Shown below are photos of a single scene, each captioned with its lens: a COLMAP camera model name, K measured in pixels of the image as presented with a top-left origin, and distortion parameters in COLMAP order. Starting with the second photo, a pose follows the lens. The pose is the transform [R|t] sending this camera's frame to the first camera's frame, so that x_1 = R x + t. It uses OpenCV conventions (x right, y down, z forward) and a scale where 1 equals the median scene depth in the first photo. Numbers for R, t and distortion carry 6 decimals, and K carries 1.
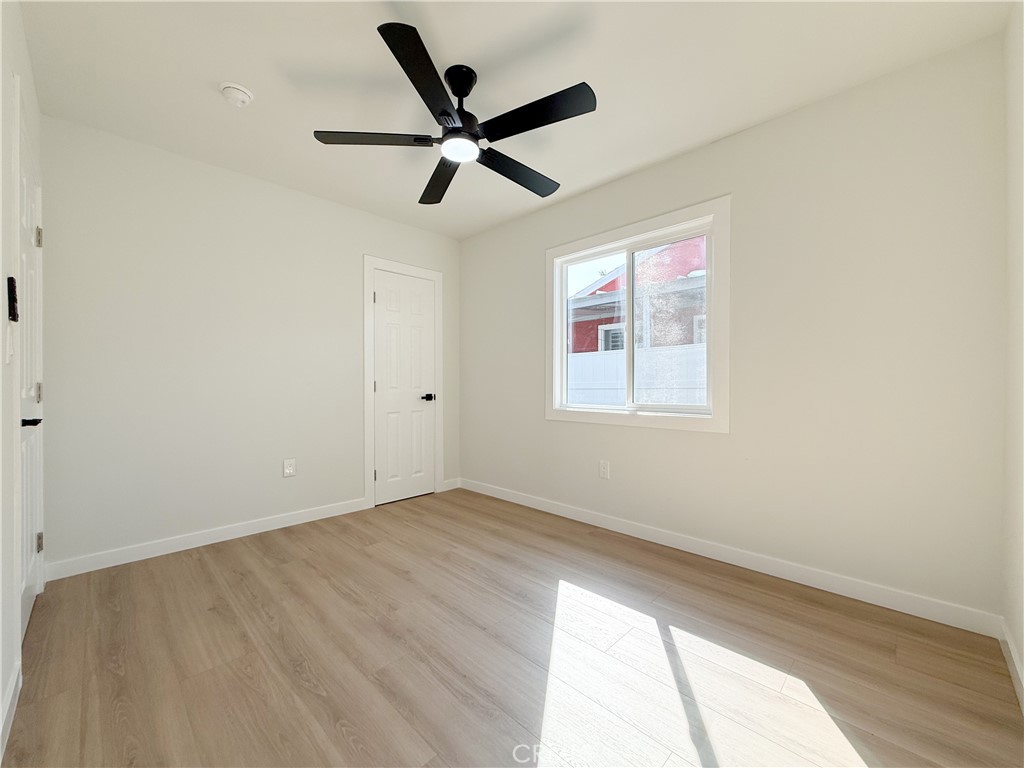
lens RADIAL K [[408.6, 0, 509.6], [0, 408.6, 384.8], [0, 0, 1]] dist [0.000331, 0.000110]
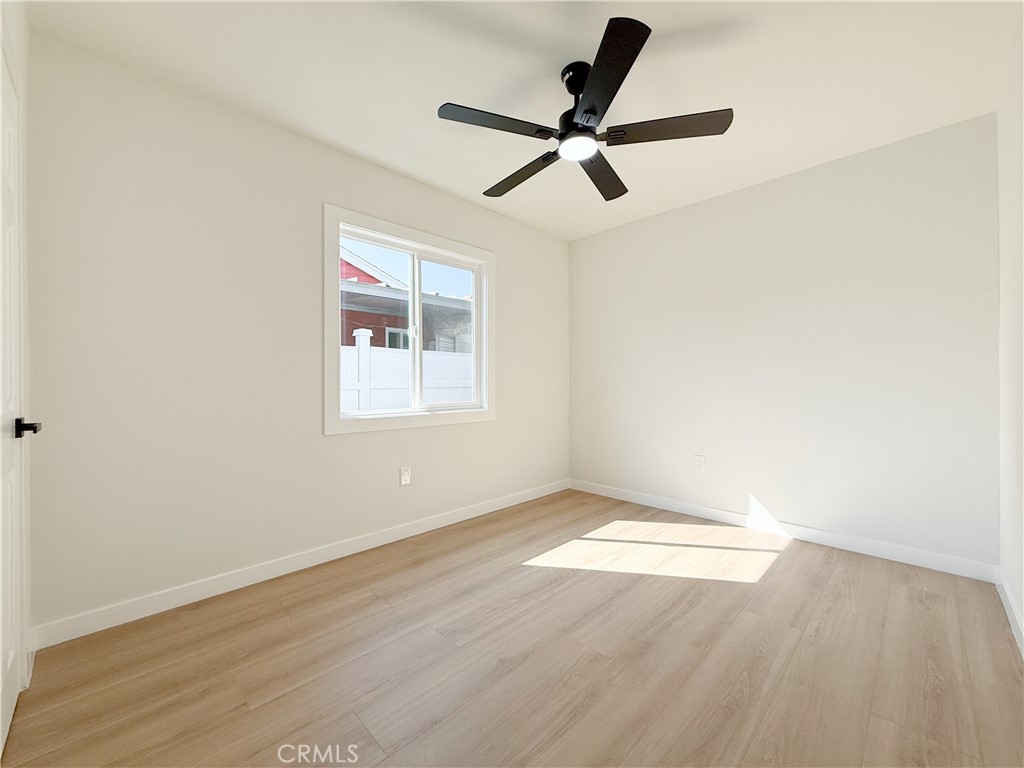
lens RADIAL K [[406.3, 0, 512.0], [0, 406.3, 384.0], [0, 0, 1]] dist [-0.011361, 0.000062]
pose [[0.011796, 0.001228, 0.999930, -0.835307], [0.010144, 0.999948, -0.001347, -0.002472], [-0.999879, 0.010159, 0.011783, 0.877747]]
